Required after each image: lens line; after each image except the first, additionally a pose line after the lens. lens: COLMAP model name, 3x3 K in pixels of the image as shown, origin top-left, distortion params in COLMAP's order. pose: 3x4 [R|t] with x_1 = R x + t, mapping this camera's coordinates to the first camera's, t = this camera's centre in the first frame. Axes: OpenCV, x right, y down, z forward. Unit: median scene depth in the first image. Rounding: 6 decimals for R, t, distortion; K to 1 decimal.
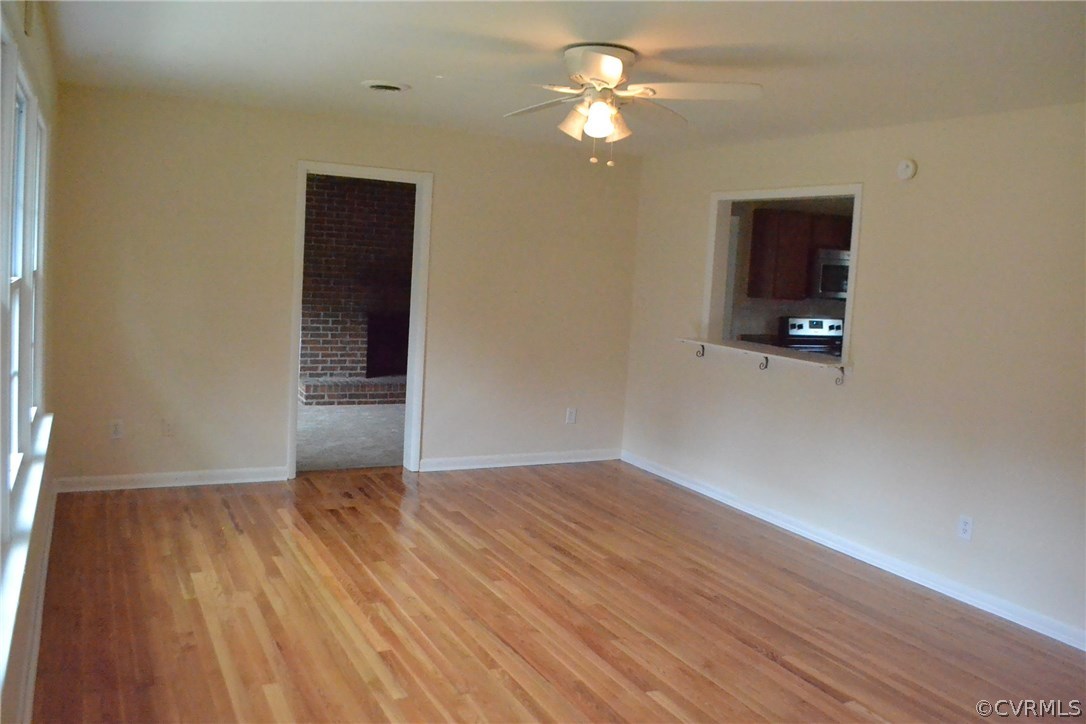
lens RADIAL K [[912.5, 0, 542.8], [0, 912.5, 360.2], [0, 0, 1]] dist [-0.018790, -0.017019]
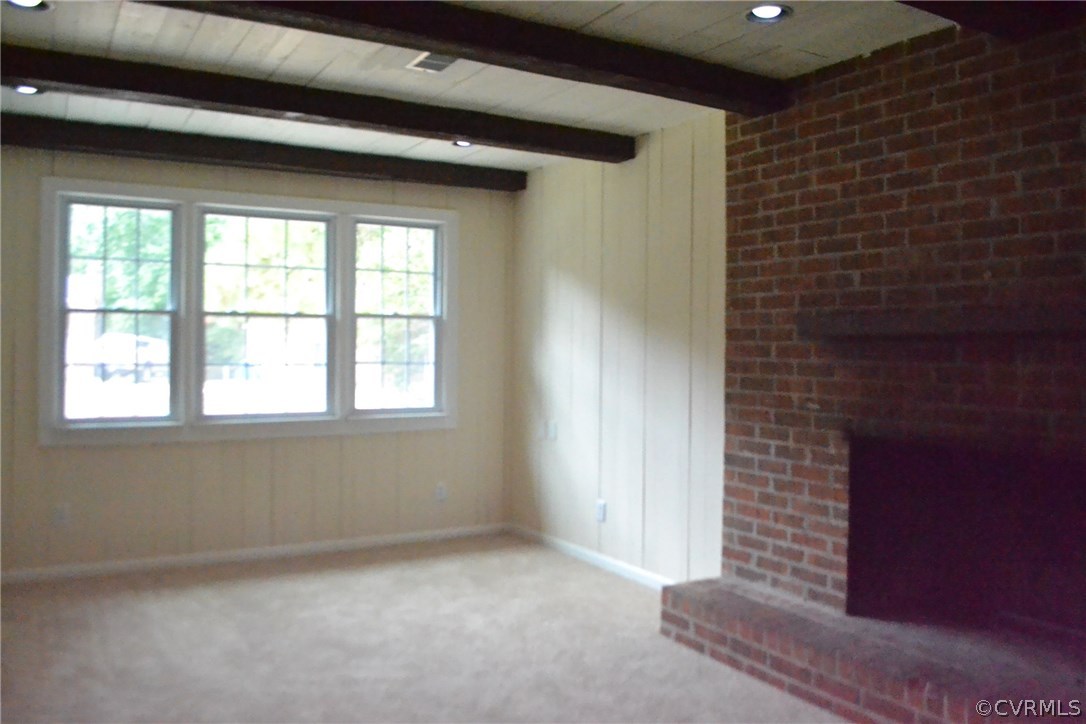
lens RADIAL K [[912.5, 0, 548.8], [0, 912.5, 354.2], [0, 0, 1]] dist [-0.018790, -0.017019]
pose [[0.050507, -0.042886, -0.997803, 0.166944], [-0.113873, 0.992315, -0.048414, -0.053003], [0.992211, 0.116068, 0.045235, 0.877229]]
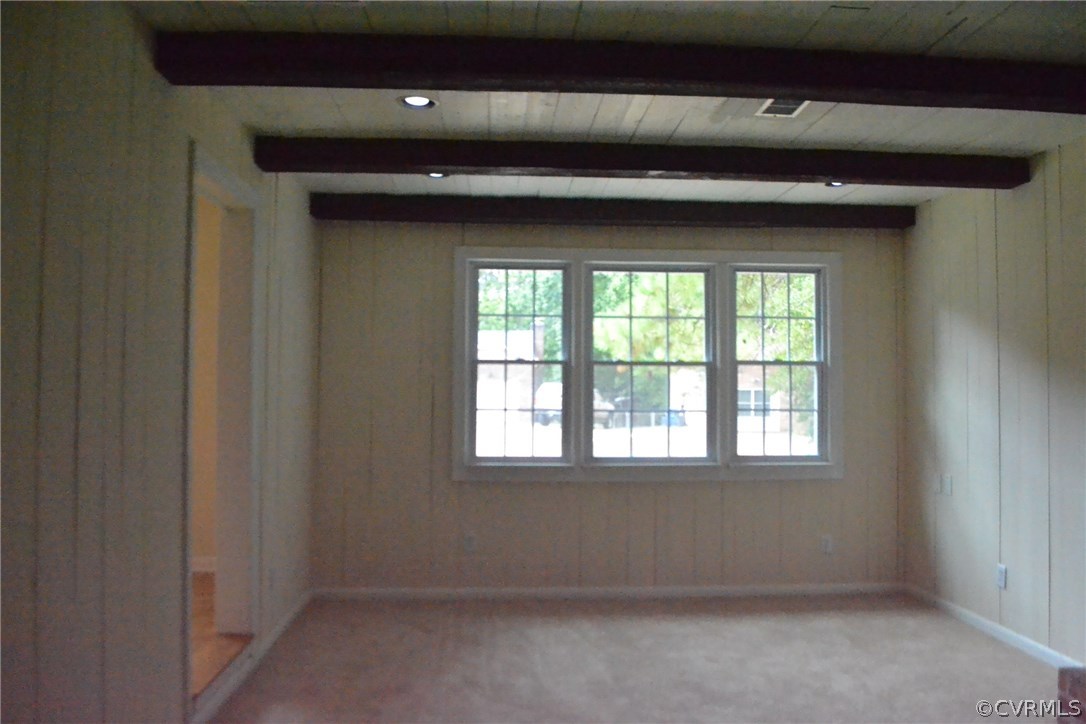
lens RADIAL K [[912.5, 0, 549.8], [0, 912.5, 368.2], [0, 0, 1]] dist [-0.018790, -0.017019]
pose [[-0.382029, -0.076177, -0.921005, 0.166229], [-0.125671, 0.991622, -0.029890, -0.055715], [0.915566, 0.104324, -0.388402, 0.898551]]
